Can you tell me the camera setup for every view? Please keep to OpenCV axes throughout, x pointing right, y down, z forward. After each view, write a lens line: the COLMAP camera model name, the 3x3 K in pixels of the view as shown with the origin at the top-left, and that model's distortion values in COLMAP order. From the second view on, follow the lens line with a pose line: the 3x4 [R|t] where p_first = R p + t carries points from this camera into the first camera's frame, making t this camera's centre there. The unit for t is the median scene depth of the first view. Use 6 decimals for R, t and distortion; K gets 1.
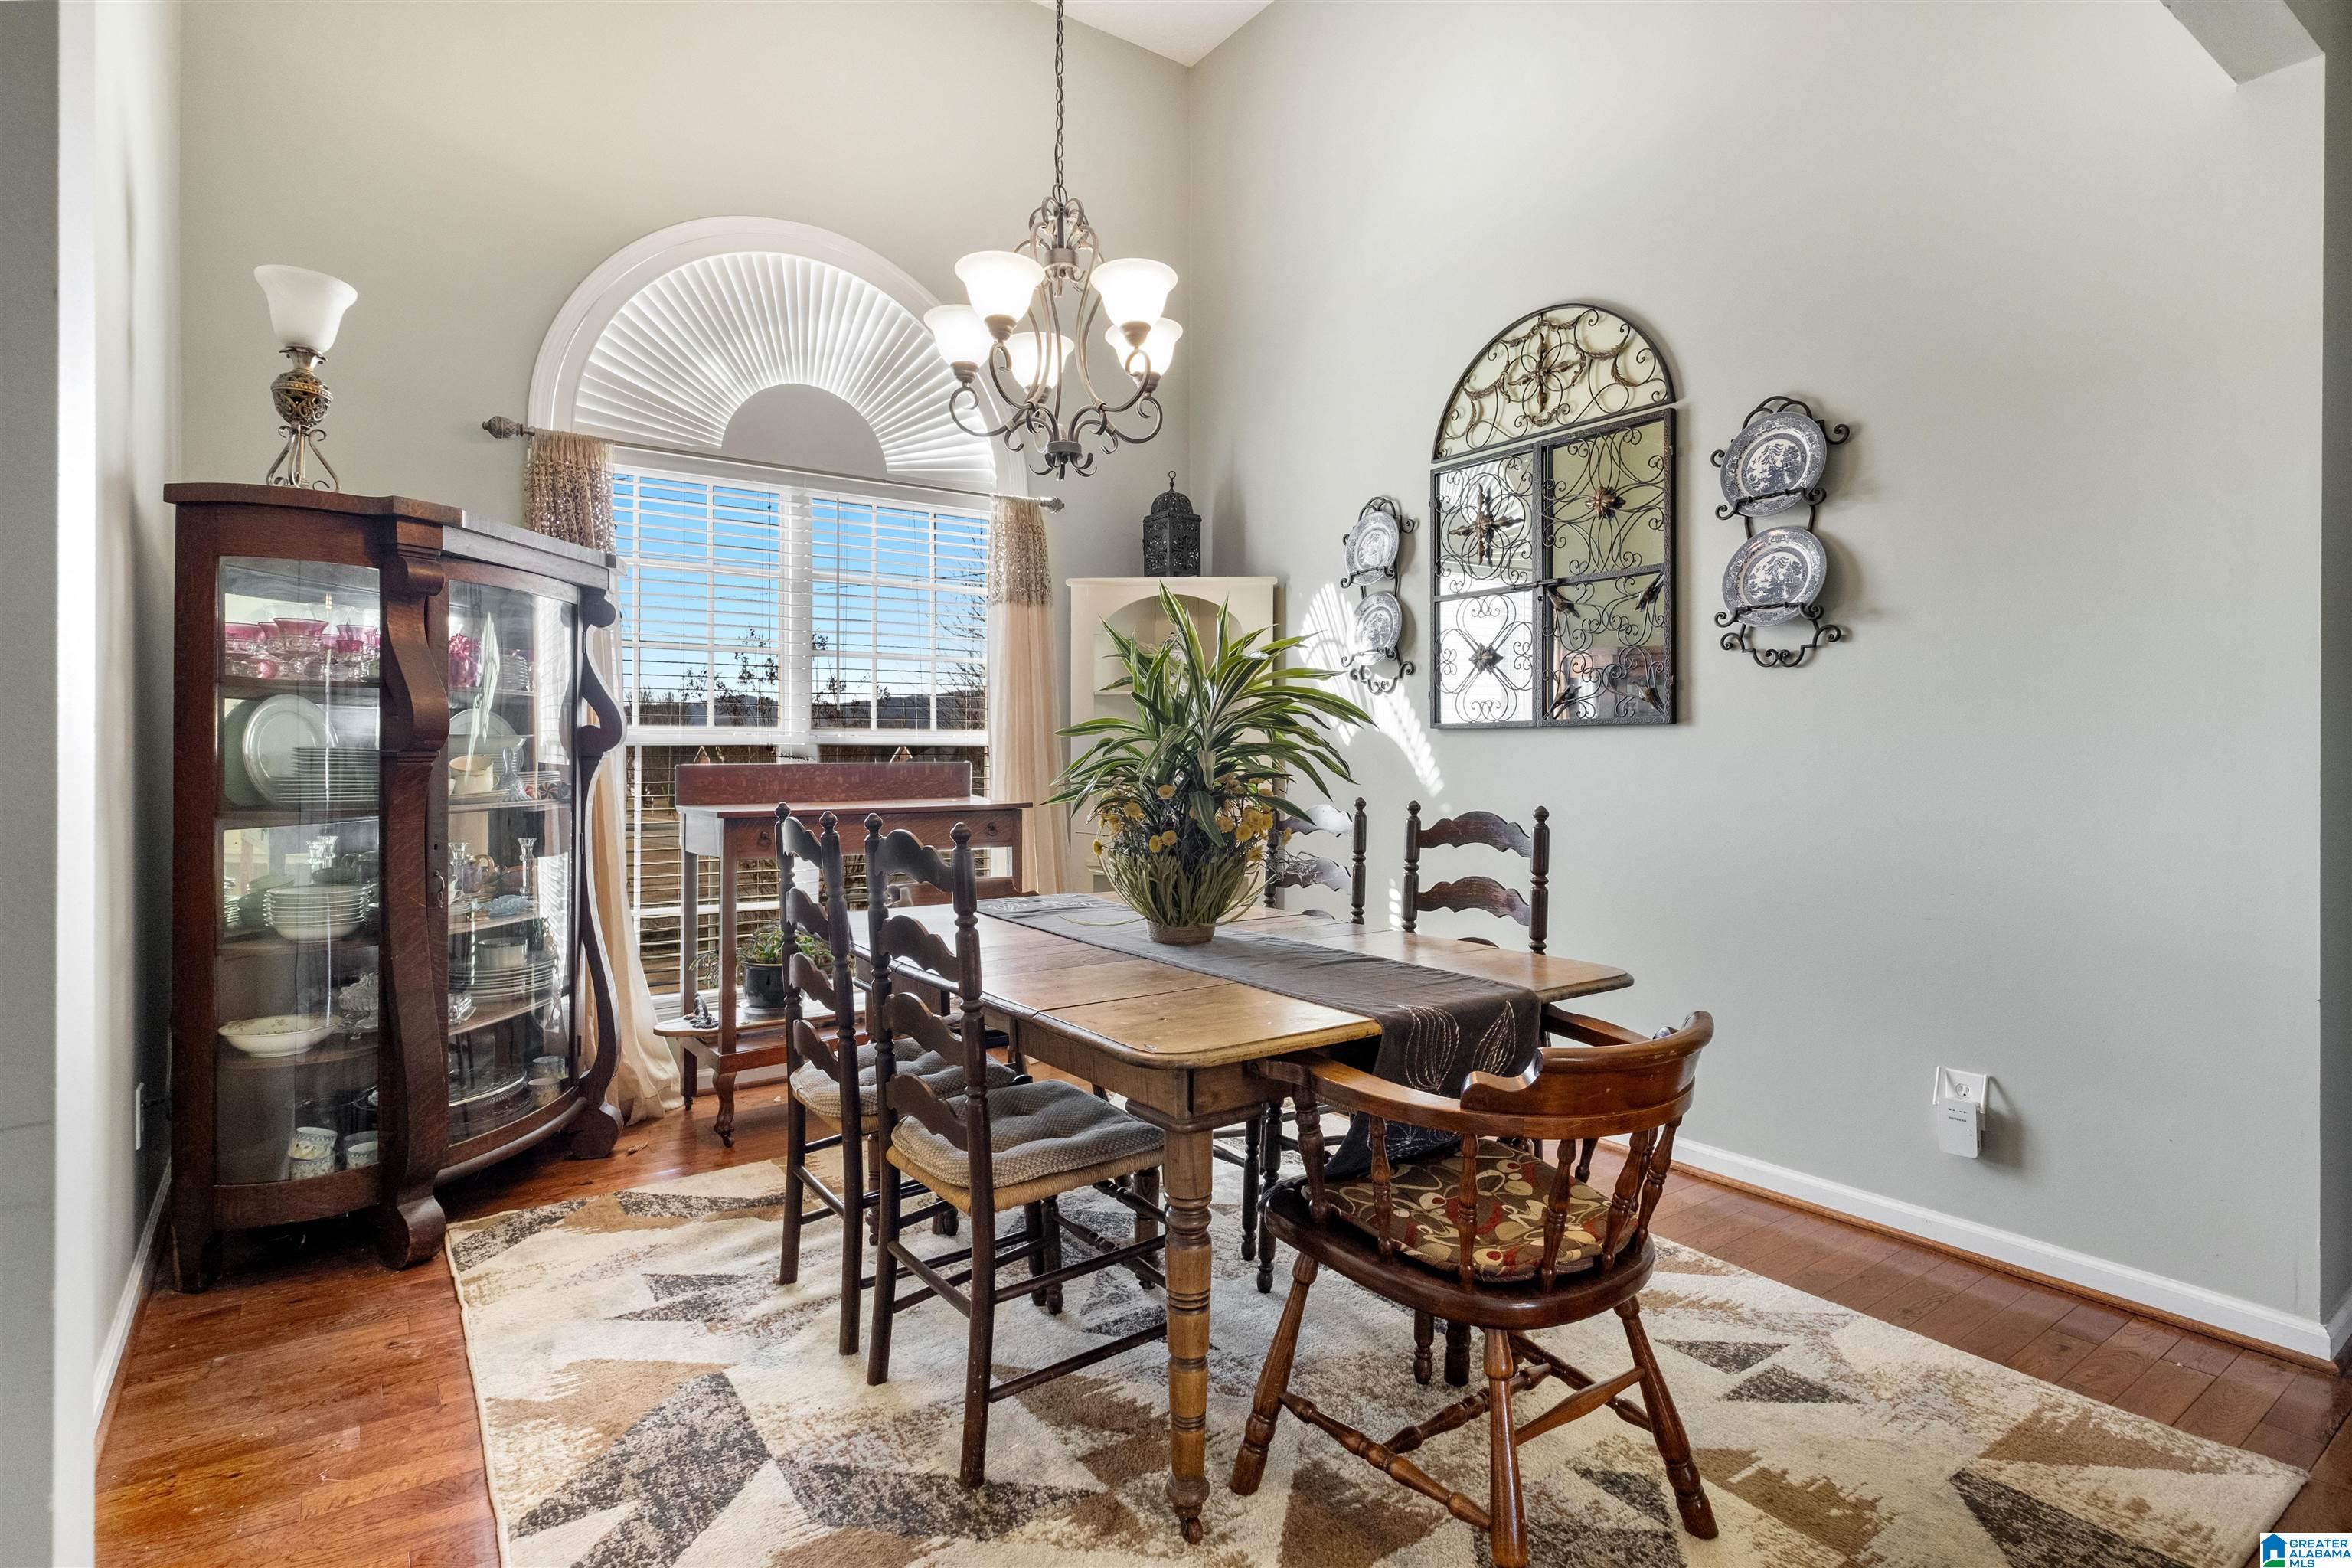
lens RADIAL K [[1177.4, 0, 1176.9], [0, 1177.4, 750.0], [0, 0, 1]] dist [-0.000207, 0.000055]
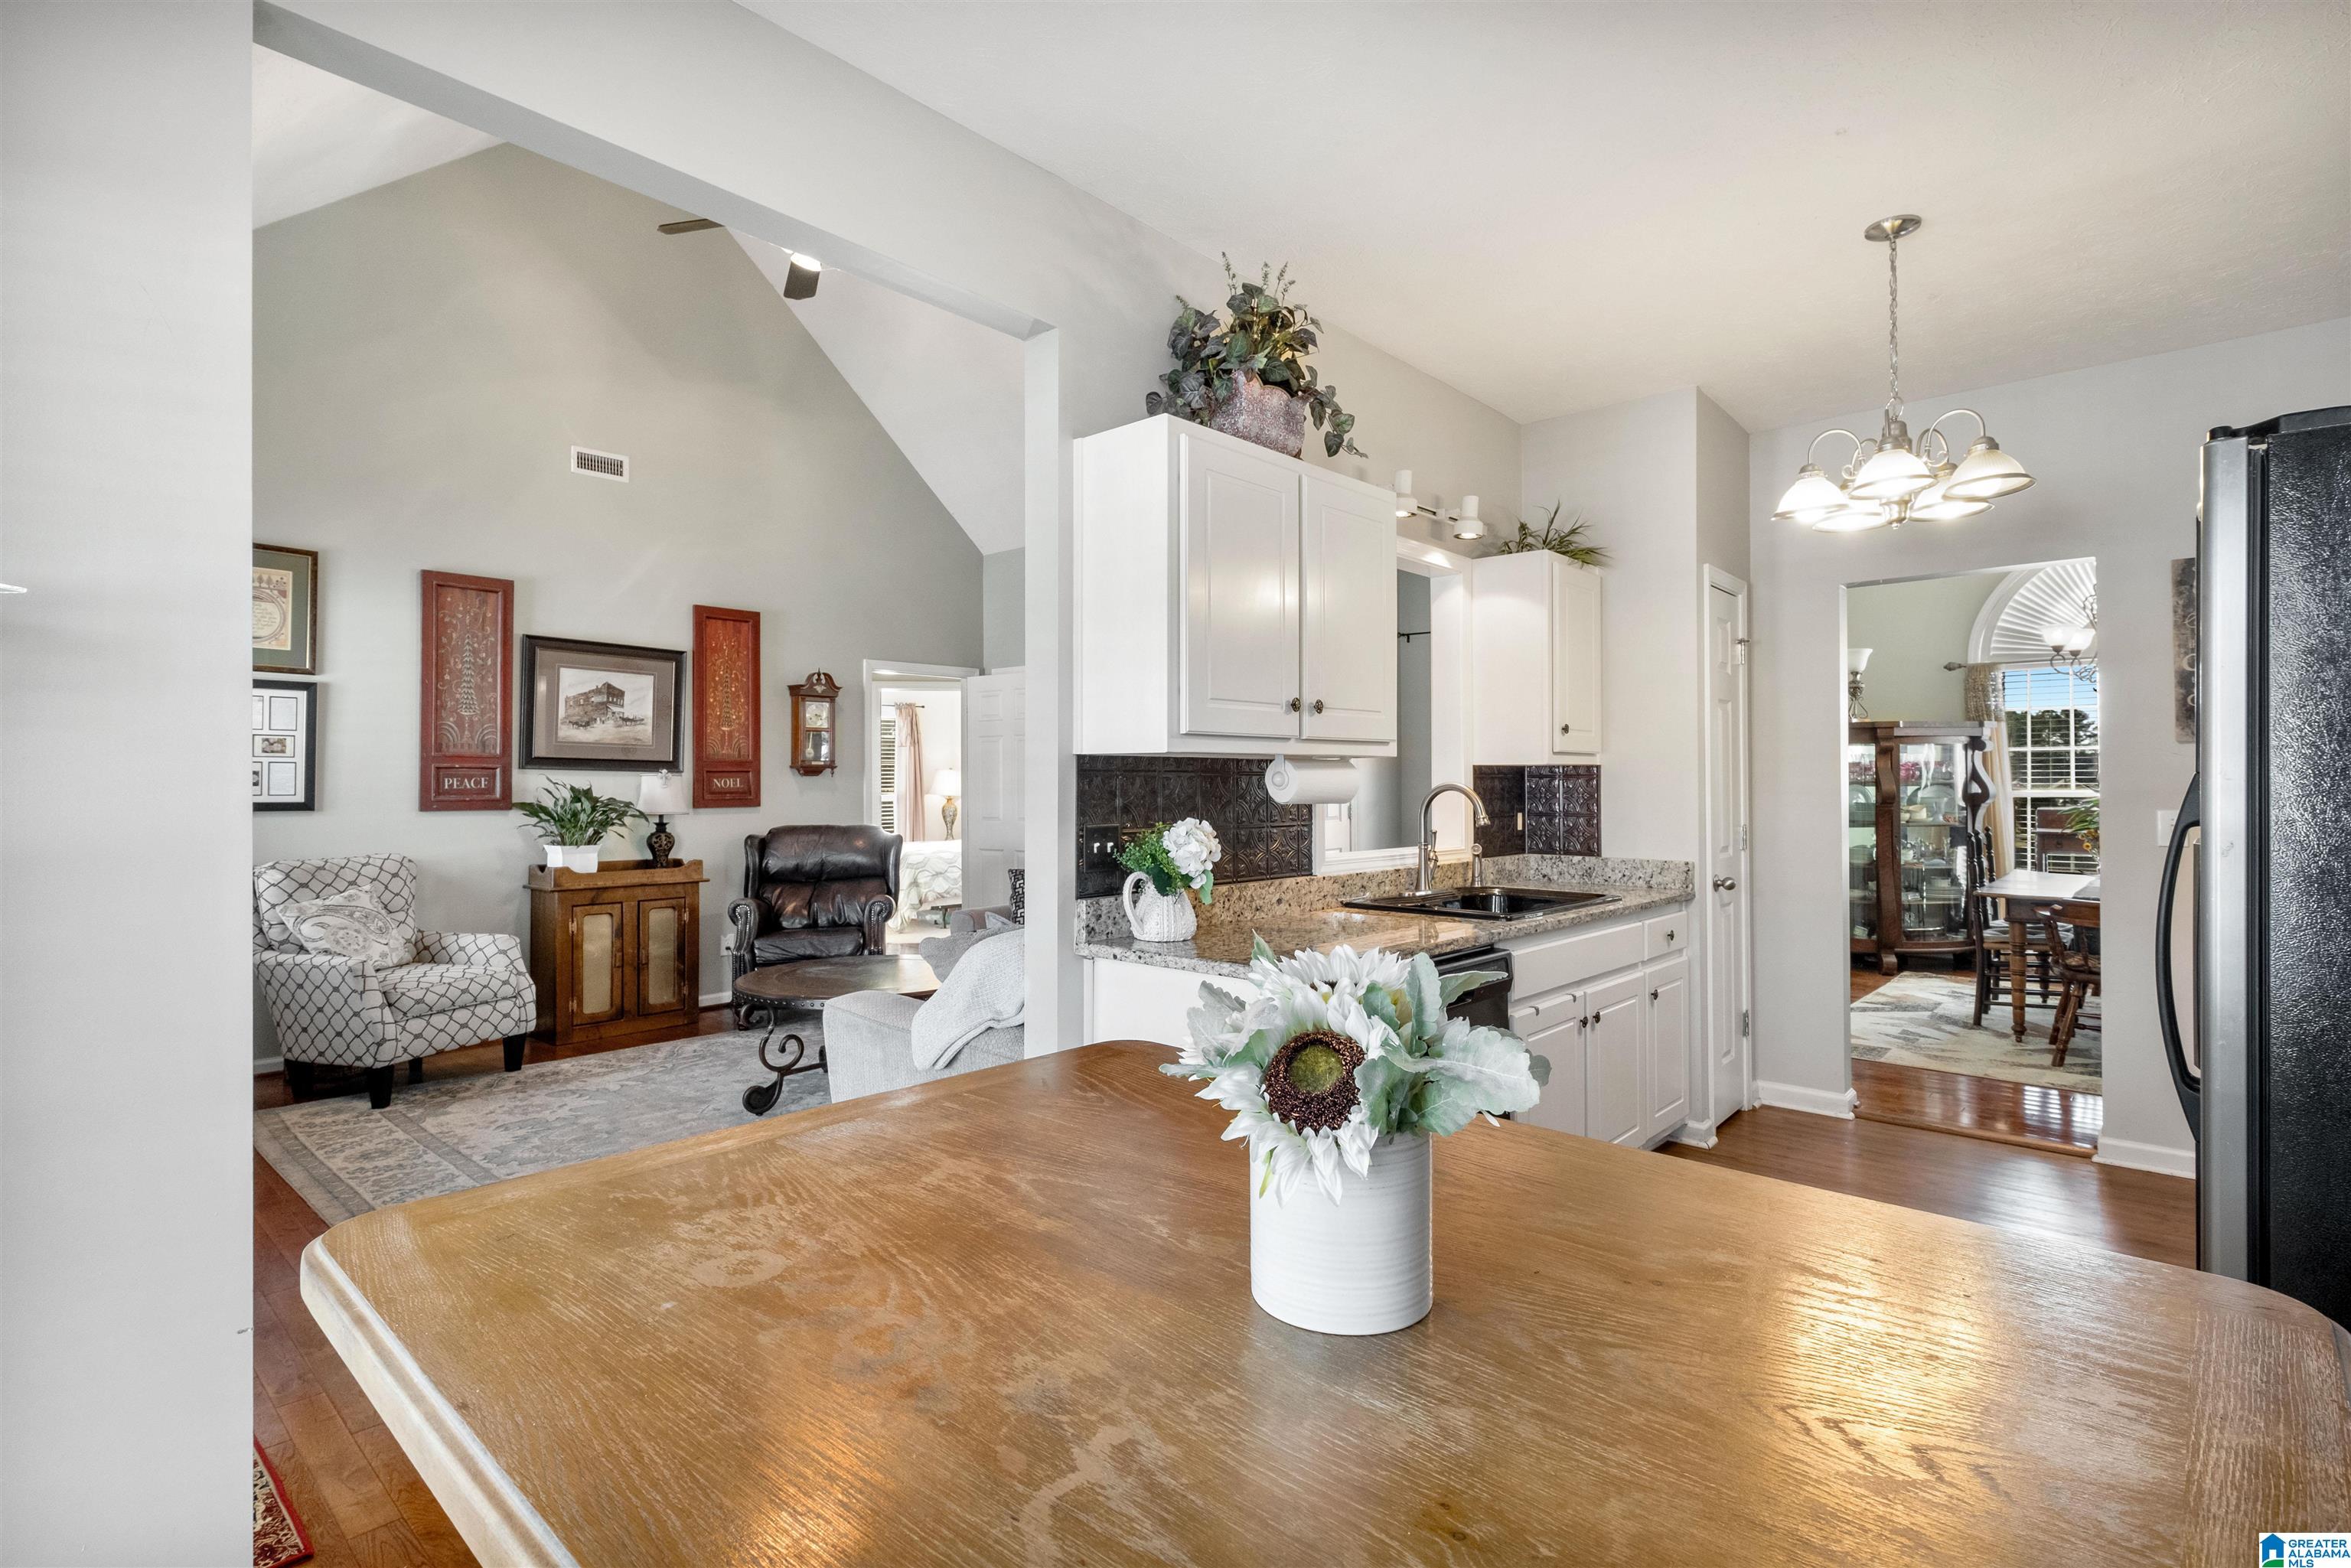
lens RADIAL K [[1112.9, 0, 1175.5], [0, 1112.9, 784.0], [0, 0, 1]] dist [0.000271, 0.000019]
pose [[0.213017, 0.007197, -0.977022, 1.338983], [0.005222, 0.999950, 0.008504, -0.063901], [0.977035, -0.006913, 0.212969, -1.054428]]
